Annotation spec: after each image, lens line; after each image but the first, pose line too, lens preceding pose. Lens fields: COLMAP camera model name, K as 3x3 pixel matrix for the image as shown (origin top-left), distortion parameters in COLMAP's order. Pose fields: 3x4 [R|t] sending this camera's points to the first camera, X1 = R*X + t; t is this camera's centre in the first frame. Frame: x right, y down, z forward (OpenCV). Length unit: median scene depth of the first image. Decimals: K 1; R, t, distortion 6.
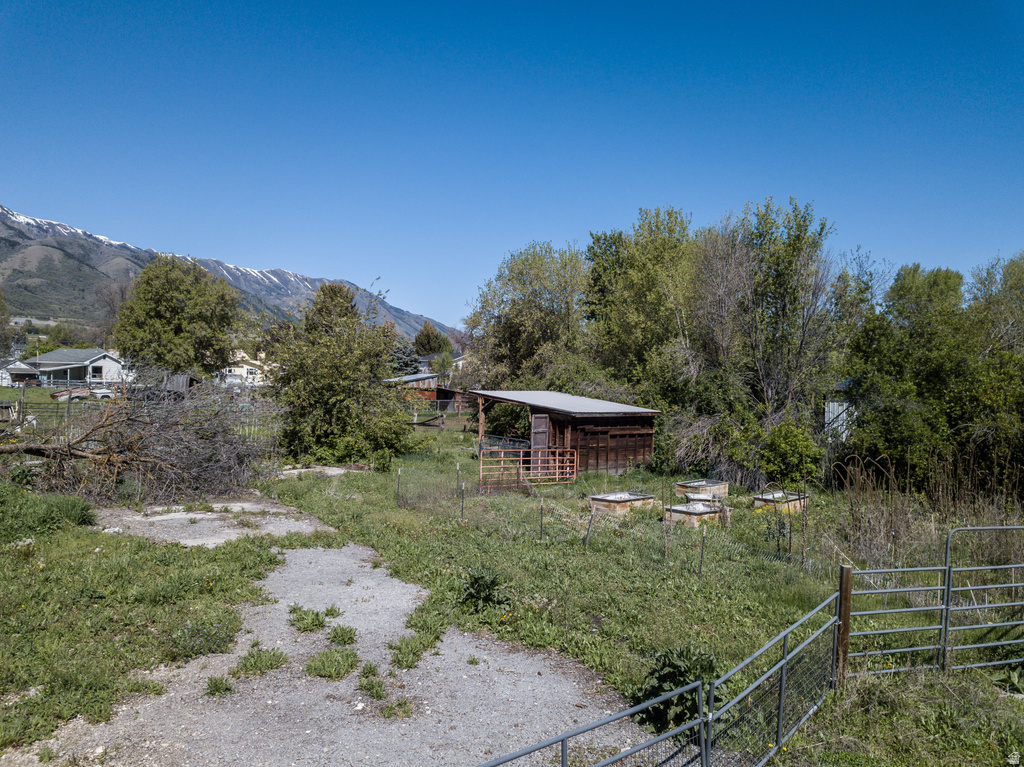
lens RADIAL K [[781.6, 0, 515.5], [0, 781.6, 381.2], [0, 0, 1]] dist [0.116119, -0.272804]
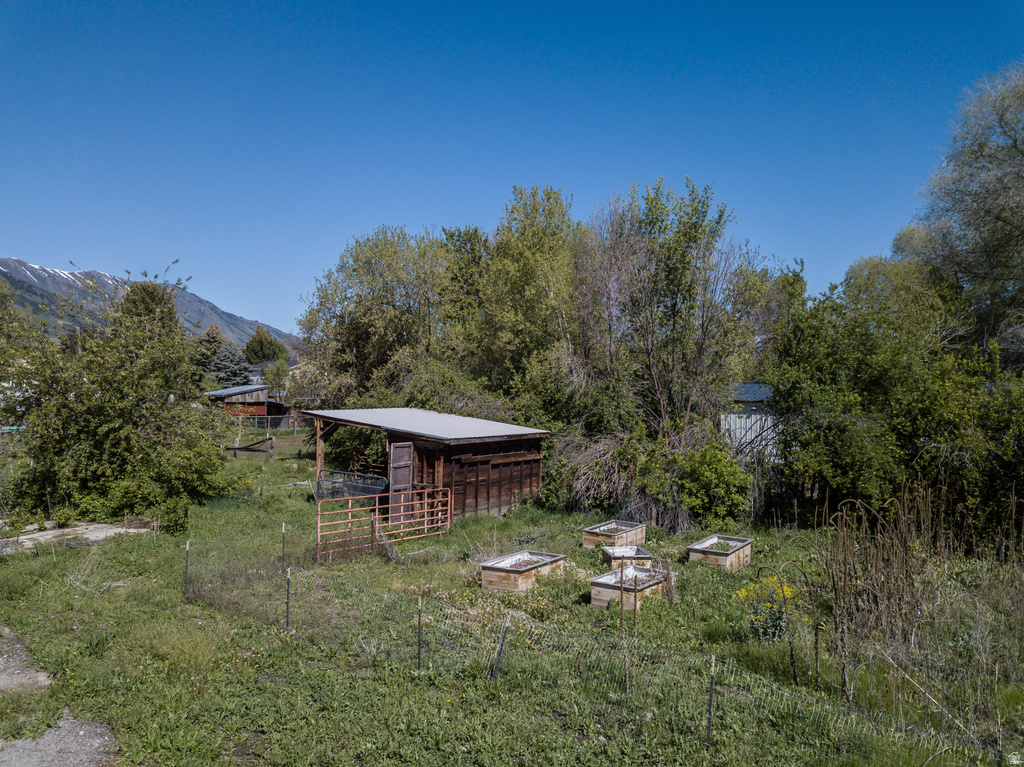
lens RADIAL K [[781.6, 0, 515.5], [0, 781.6, 381.2], [0, 0, 1]] dist [0.116119, -0.272804]
pose [[0.980569, -0.012320, 0.195787, -0.006660], [0.013999, 0.999876, -0.007193, -0.008218], [-0.195674, 0.009794, 0.980620, 0.220406]]
